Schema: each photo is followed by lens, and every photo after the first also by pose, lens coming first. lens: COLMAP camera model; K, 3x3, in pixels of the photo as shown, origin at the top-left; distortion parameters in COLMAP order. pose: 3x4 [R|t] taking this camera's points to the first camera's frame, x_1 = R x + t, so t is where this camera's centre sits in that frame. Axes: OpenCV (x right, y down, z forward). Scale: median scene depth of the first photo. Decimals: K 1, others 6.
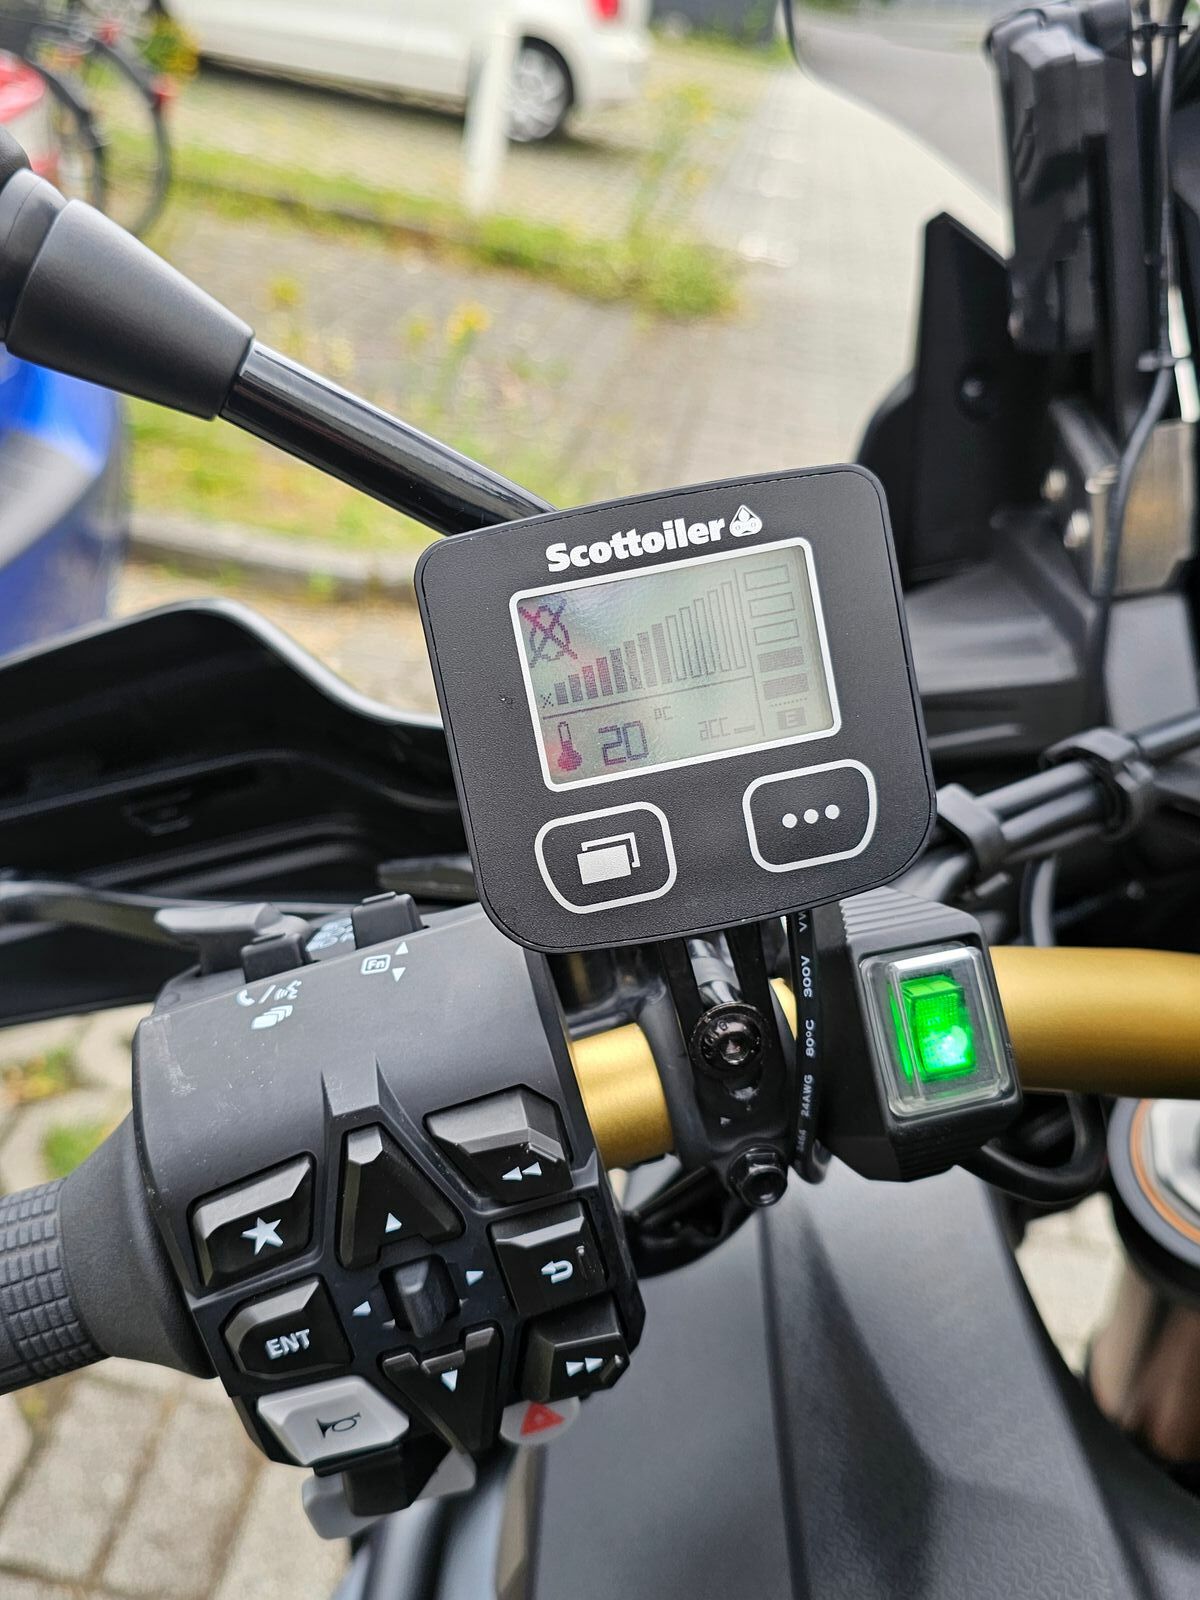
lens RADIAL K [[1543.1, 0, 617.1], [0, 1543.1, 802.8], [0, 0, 1]] dist [0.066247, 0.000000]
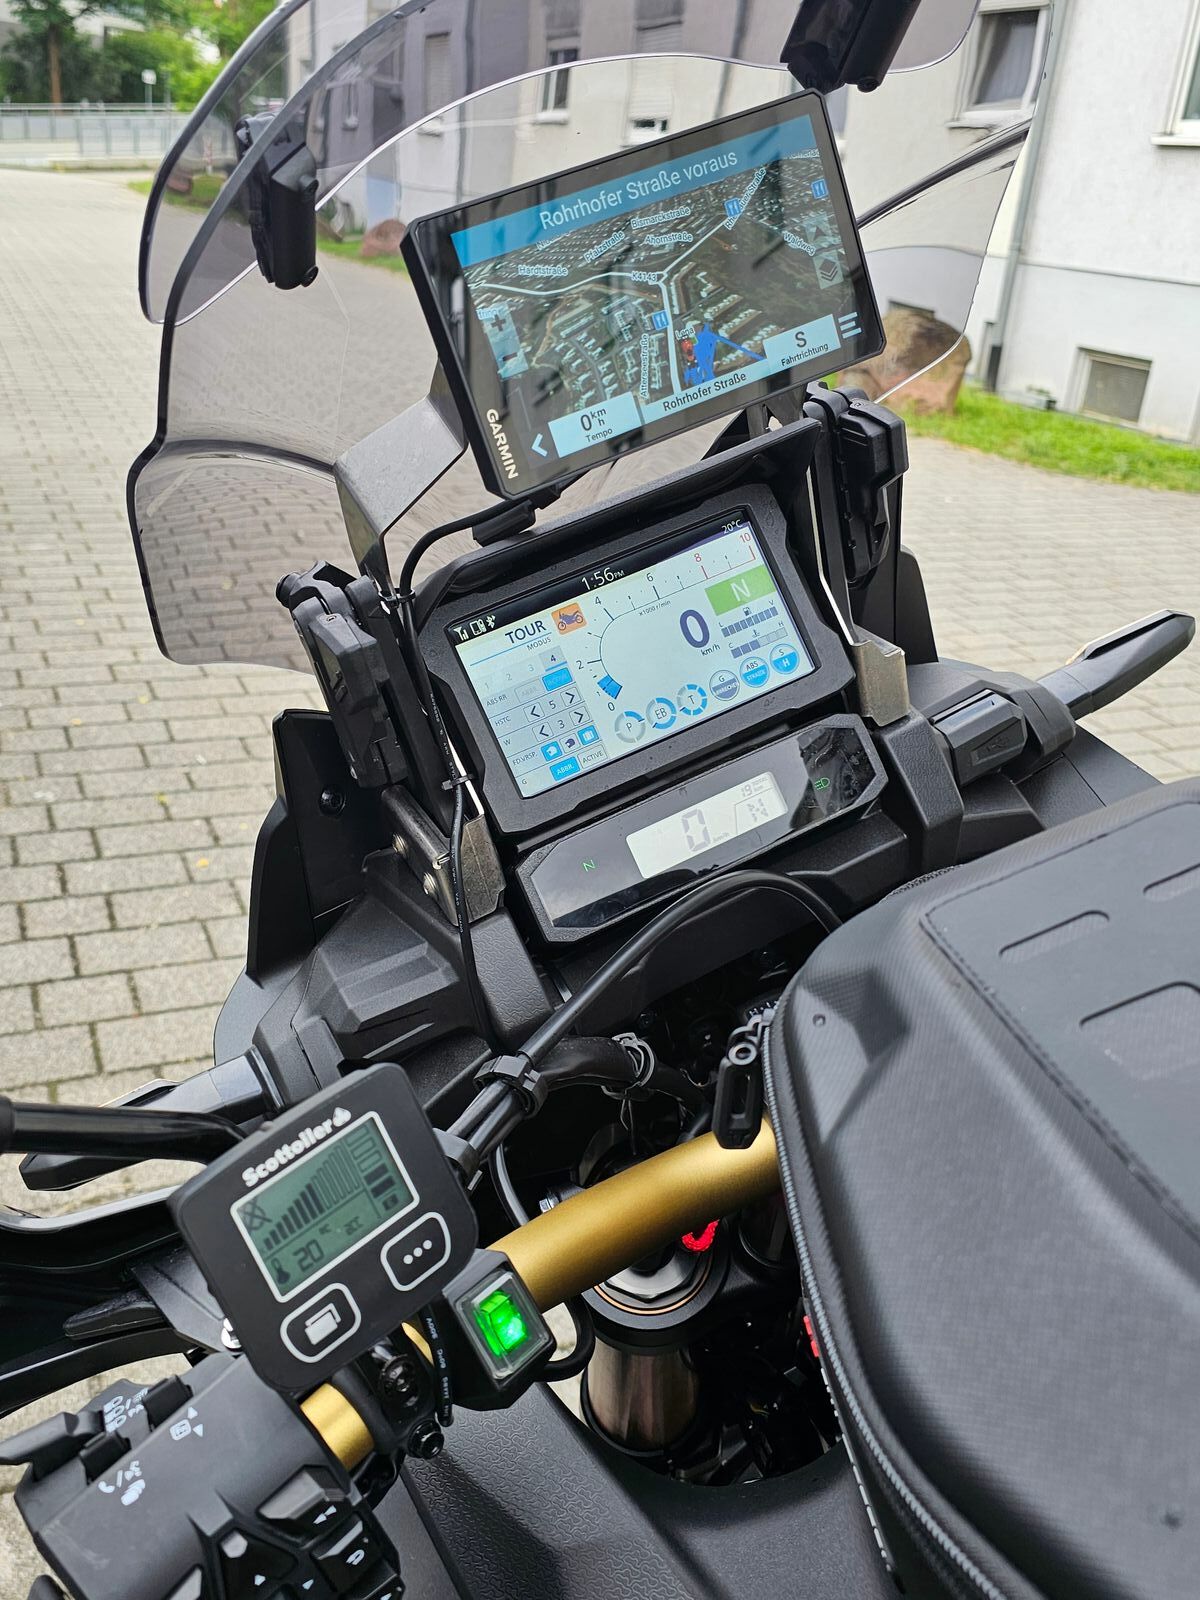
lens RADIAL K [[1543.1, 0, 590.1], [0, 1543.1, 812.3], [0, 0, 1]] dist [0.066247, 0.000000]
pose [[0.868267, -0.277138, 0.411470, -0.287986], [0.287207, 0.957091, 0.038579, -0.467762], [-0.404506, 0.084680, 0.910607, -0.741650]]
